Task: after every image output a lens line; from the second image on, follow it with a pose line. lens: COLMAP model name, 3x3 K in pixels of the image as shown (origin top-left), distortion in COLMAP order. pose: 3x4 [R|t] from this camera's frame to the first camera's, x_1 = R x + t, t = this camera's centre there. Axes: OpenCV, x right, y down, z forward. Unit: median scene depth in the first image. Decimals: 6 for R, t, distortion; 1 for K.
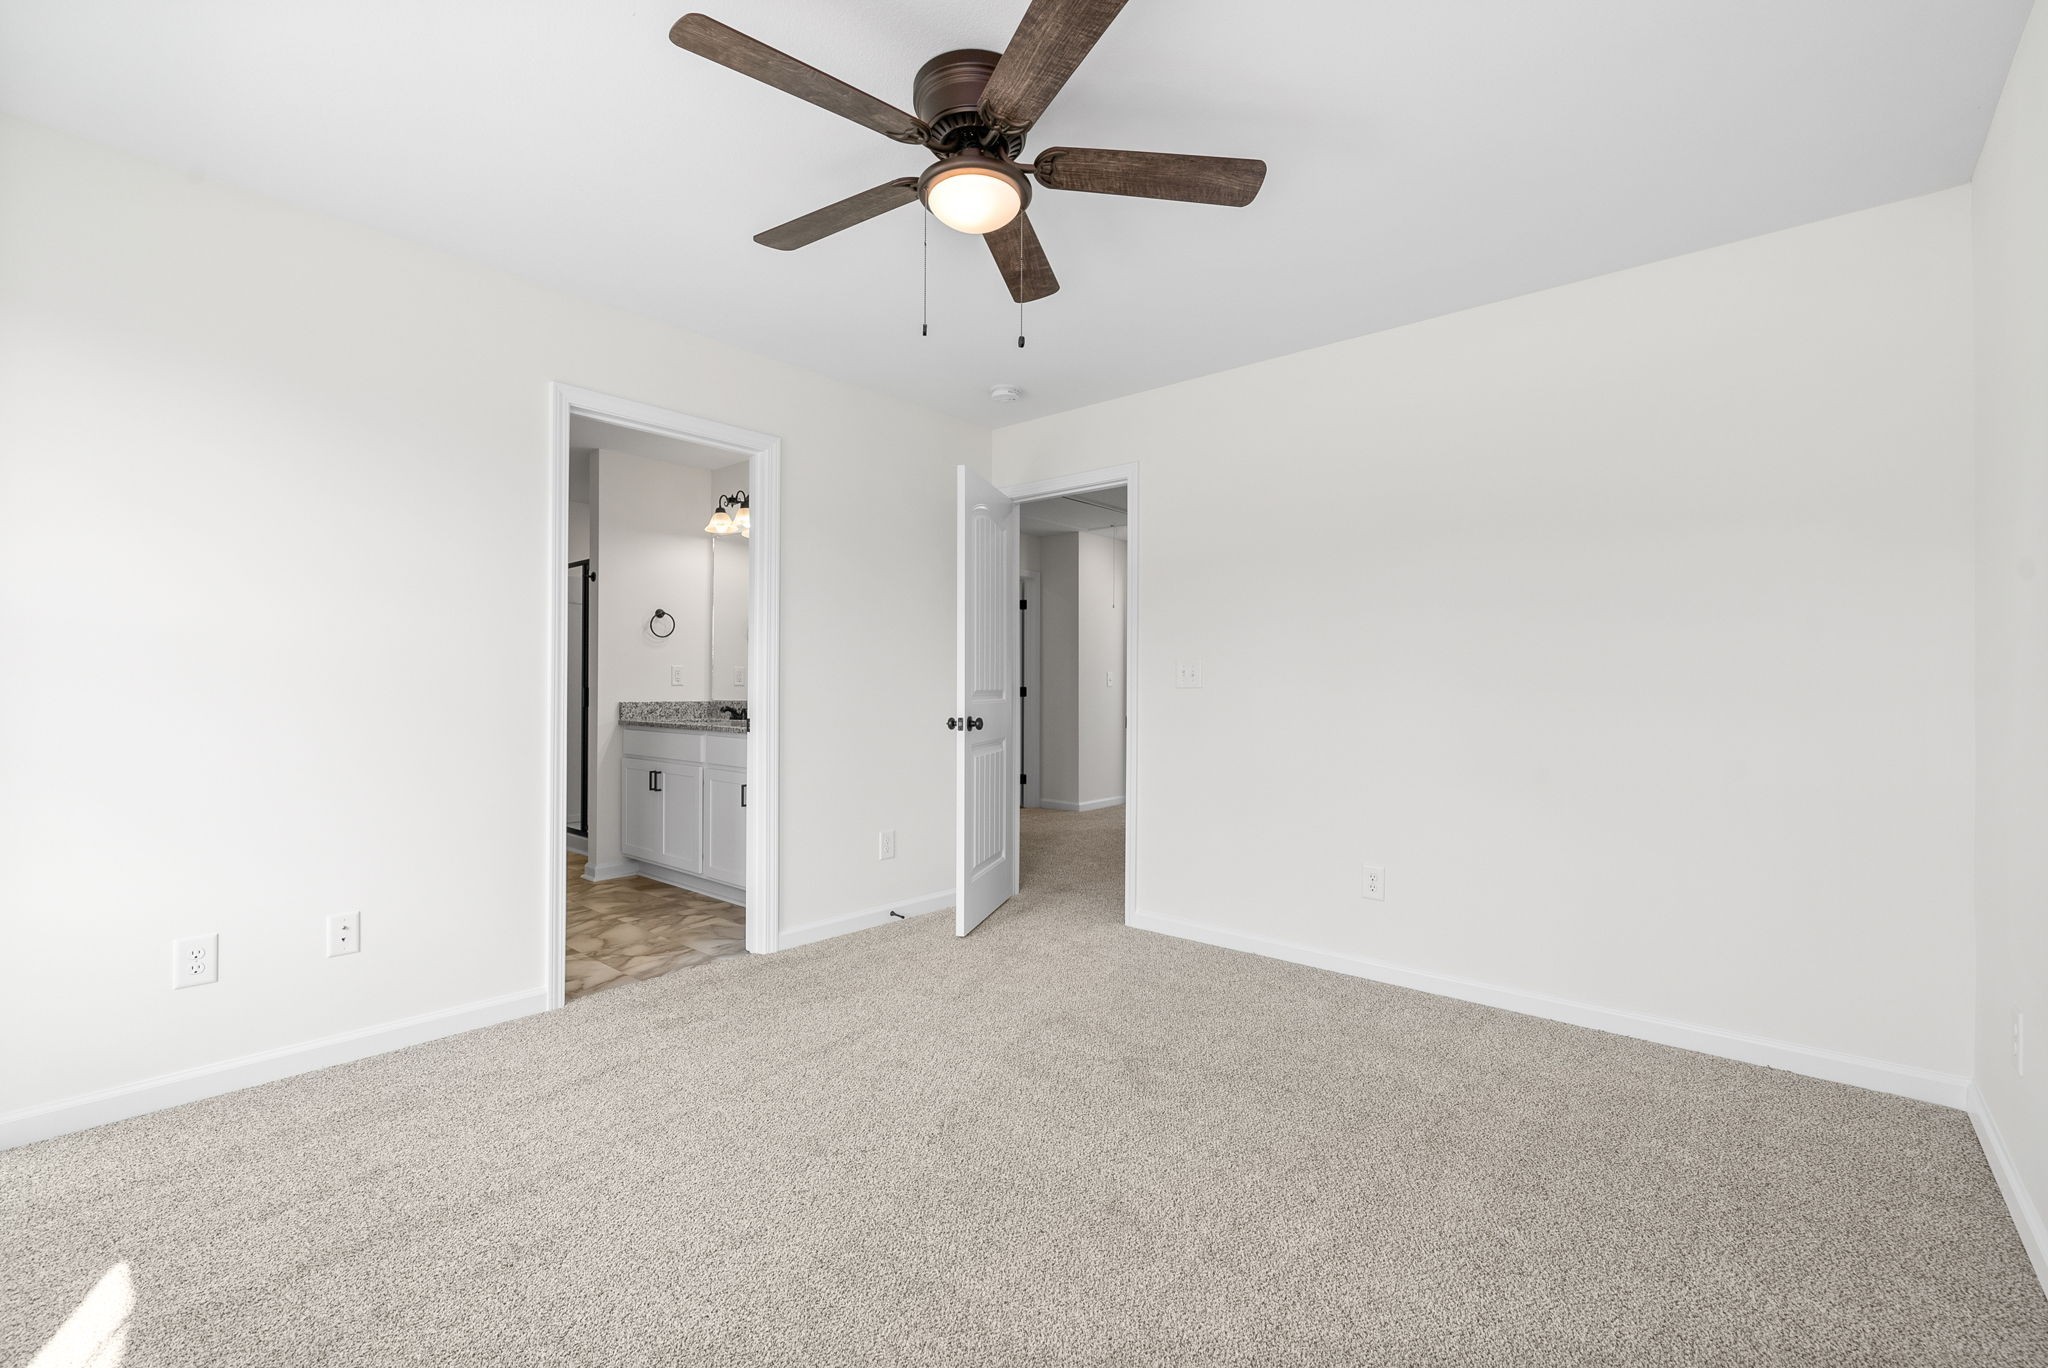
lens RADIAL K [[888.1, 0, 1024.0], [0, 888.1, 684.0], [0, 0, 1]] dist [-0.002161, -0.000222]
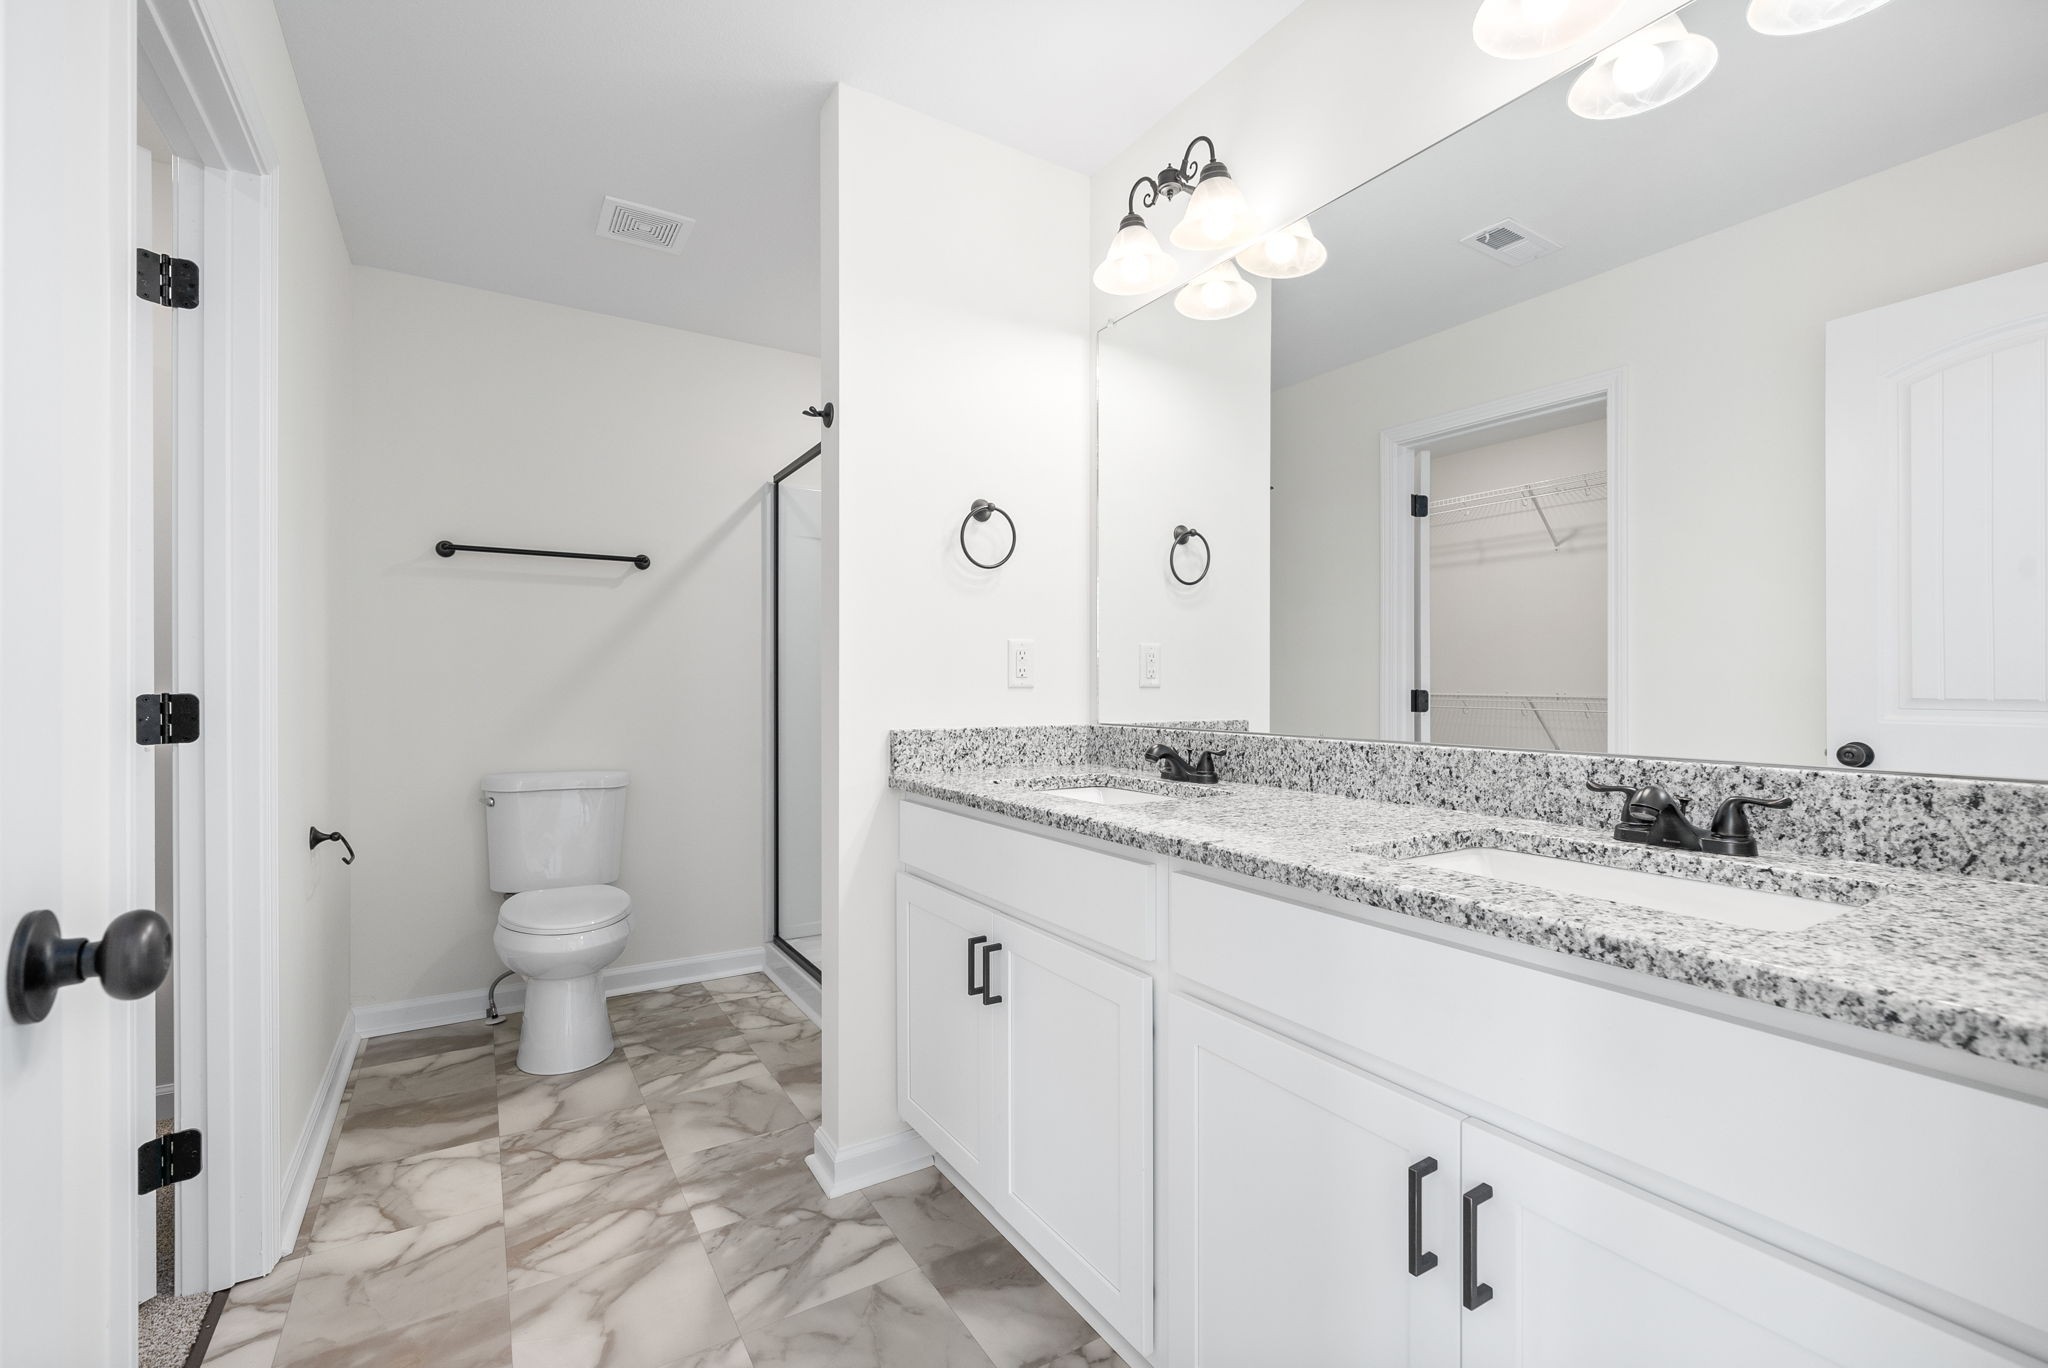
lens RADIAL K [[888.1, 0, 1024.0], [0, 888.1, 684.0], [0, 0, 1]] dist [-0.002161, -0.000222]
pose [[0.956225, -0.008349, -0.292513, -0.279379], [0.006984, 0.999959, -0.005711, 0.002349], [0.292549, 0.003418, 0.956244, 0.630830]]
